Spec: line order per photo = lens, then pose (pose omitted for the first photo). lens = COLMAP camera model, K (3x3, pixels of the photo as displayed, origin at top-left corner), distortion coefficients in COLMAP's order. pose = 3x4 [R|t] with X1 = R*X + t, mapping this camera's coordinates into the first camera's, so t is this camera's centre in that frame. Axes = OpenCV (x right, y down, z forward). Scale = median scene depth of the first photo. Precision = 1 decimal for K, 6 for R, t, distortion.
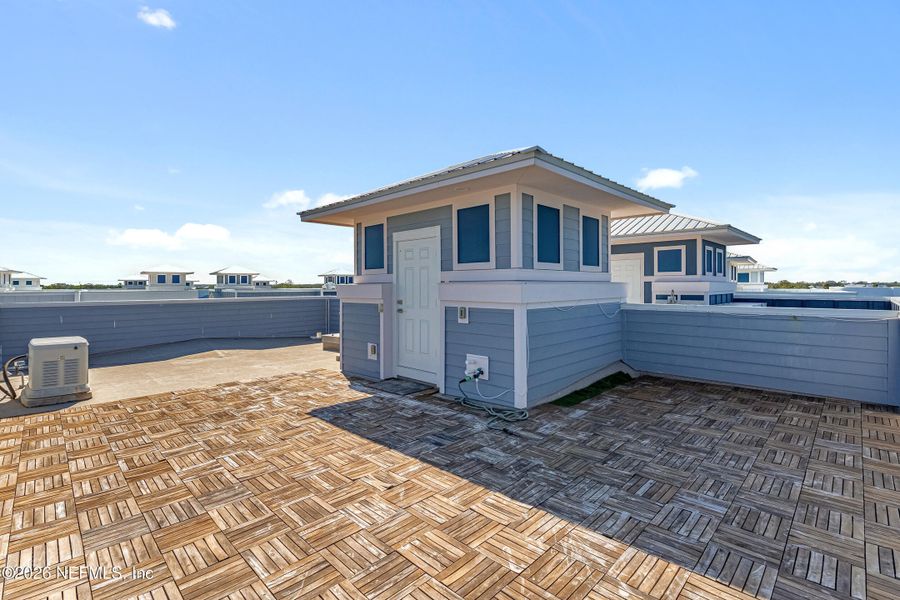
lens RADIAL K [[413.1, 0, 451.2], [0, 413.1, 284.4], [0, 0, 1]] dist [-0.000744, -0.000127]
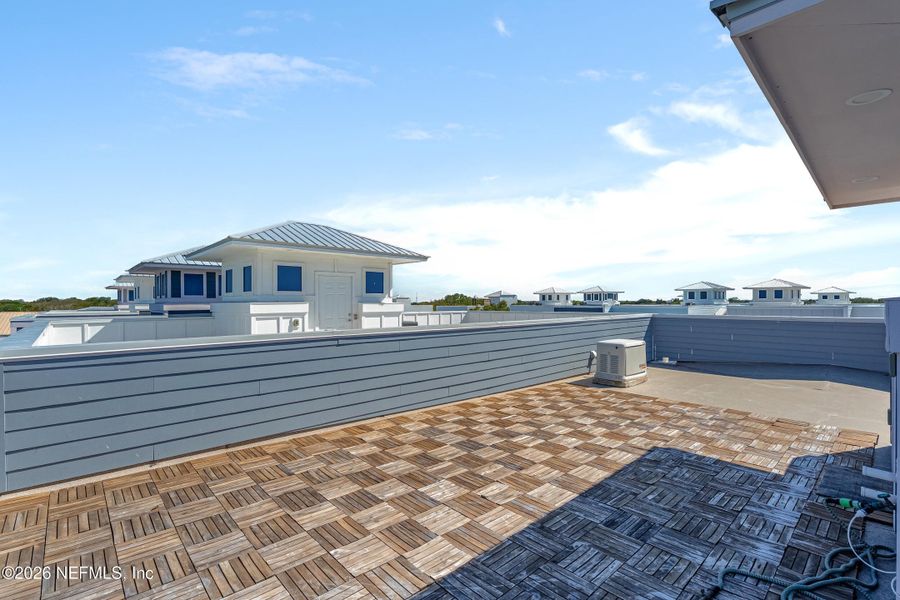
lens RADIAL K [[420.3, 0, 450.0], [0, 420.3, 300.0], [0, 0, 1]] dist [0.000155, 0.000232]
pose [[-0.040443, 0.002215, -0.999179, 0.523341], [0.002496, 0.999995, 0.002116, -0.006045], [0.999179, -0.002408, -0.040448, 0.546037]]
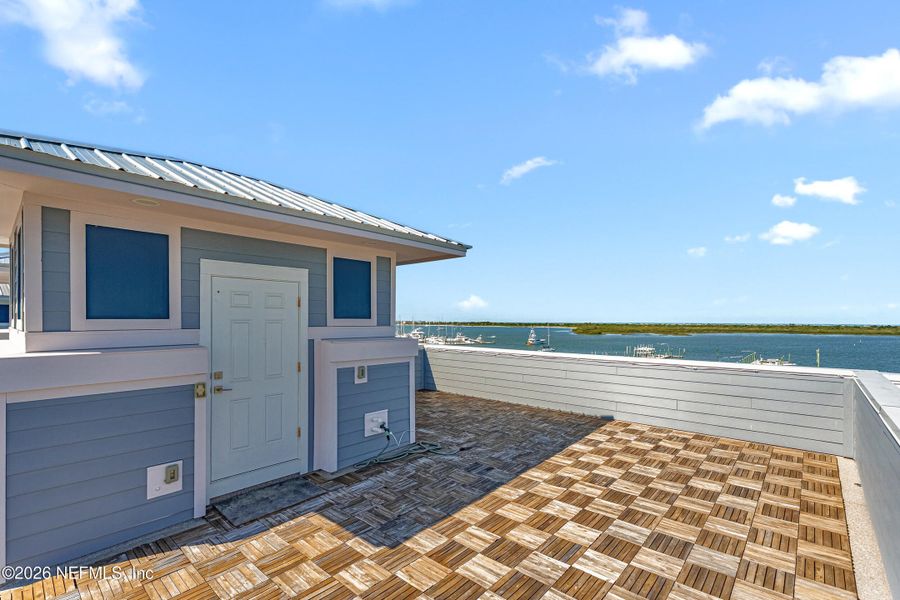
lens RADIAL K [[397.5, 0, 449.6], [0, 397.5, 321.5], [0, 0, 1]] dist [-0.000343, 0.000031]
pose [[-0.040200, 0.004864, 0.999180, -0.909725], [-0.001325, 0.999987, -0.004921, -0.043484], [-0.999191, -0.001522, -0.040193, 0.855706]]
